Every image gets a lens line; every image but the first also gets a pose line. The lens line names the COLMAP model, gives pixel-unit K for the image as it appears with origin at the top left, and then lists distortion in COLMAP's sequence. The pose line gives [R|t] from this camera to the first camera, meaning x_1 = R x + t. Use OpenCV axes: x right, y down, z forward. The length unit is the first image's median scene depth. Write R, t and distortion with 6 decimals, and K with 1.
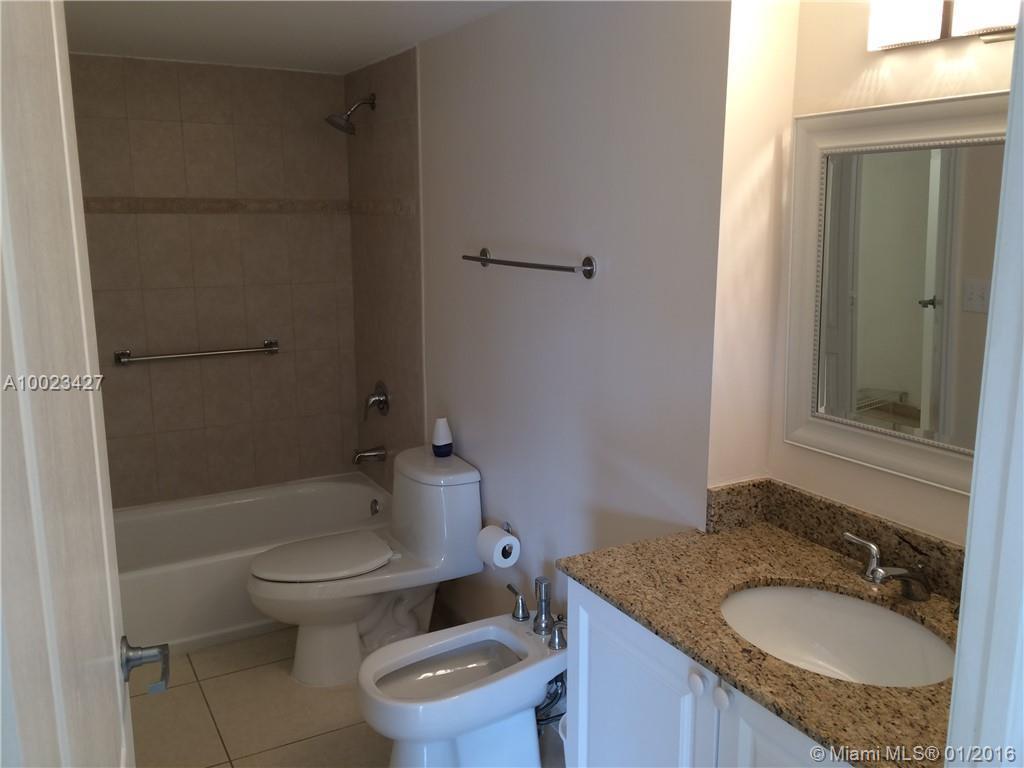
lens RADIAL K [[869.0, 0, 525.2], [0, 869.0, 382.7], [0, 0, 1]] dist [0.100543, -0.152710]
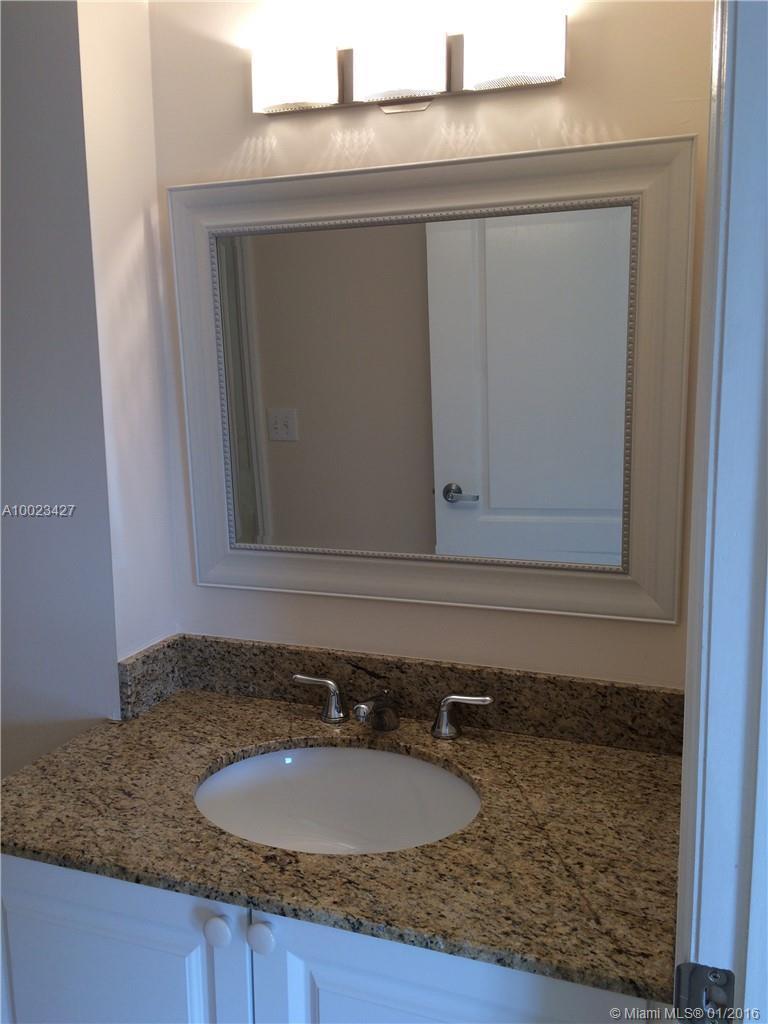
lens RADIAL K [[869.0, 0, 384.0], [0, 869.0, 512.0], [0, 0, 1]] dist [0.100543, -0.152710]
pose [[0.765604, -0.109606, 0.633906, -0.094800], [0.133693, 0.990974, 0.009877, 0.015817], [-0.629266, 0.077187, 0.773347, 0.278637]]
